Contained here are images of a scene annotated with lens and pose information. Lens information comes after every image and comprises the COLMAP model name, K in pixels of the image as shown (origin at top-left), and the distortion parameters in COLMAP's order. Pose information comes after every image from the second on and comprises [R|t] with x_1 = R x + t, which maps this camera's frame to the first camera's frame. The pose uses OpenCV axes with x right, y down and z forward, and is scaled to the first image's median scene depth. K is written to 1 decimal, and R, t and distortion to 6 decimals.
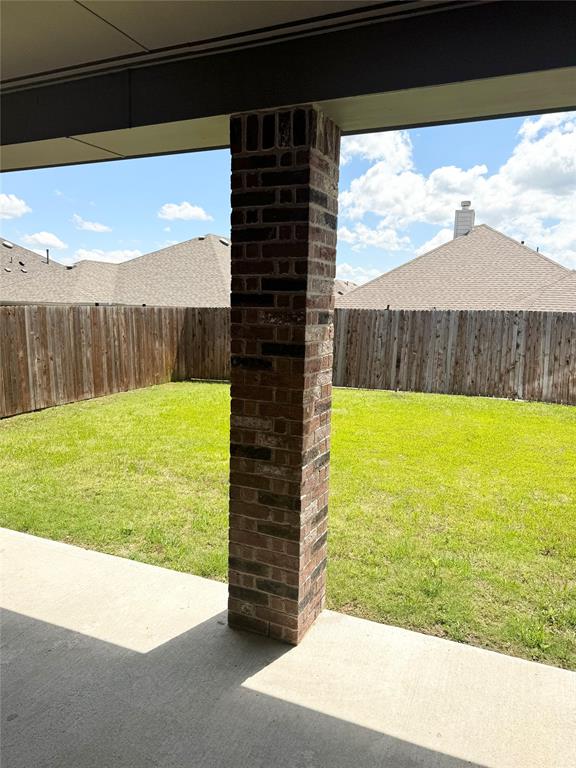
lens RADIAL K [[555.5, 0, 288.0], [0, 555.5, 384.0], [0, 0, 1]] dist [0.122753, -0.182083]
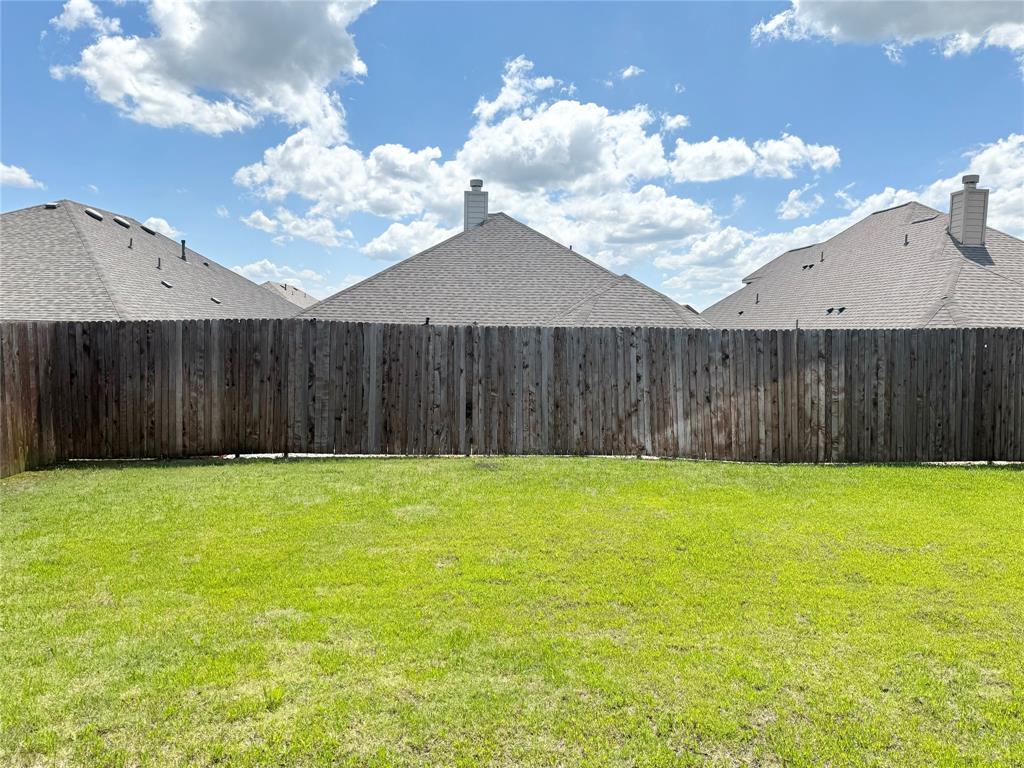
lens RADIAL K [[740.6, 0, 512.0], [0, 740.6, 384.0], [0, 0, 1]] dist [0.122753, -0.182083]
pose [[0.913575, -0.037211, 0.404964, -0.095366], [0.058761, 0.997433, -0.040910, -0.029871], [-0.402403, 0.061170, 0.913417, 0.218265]]
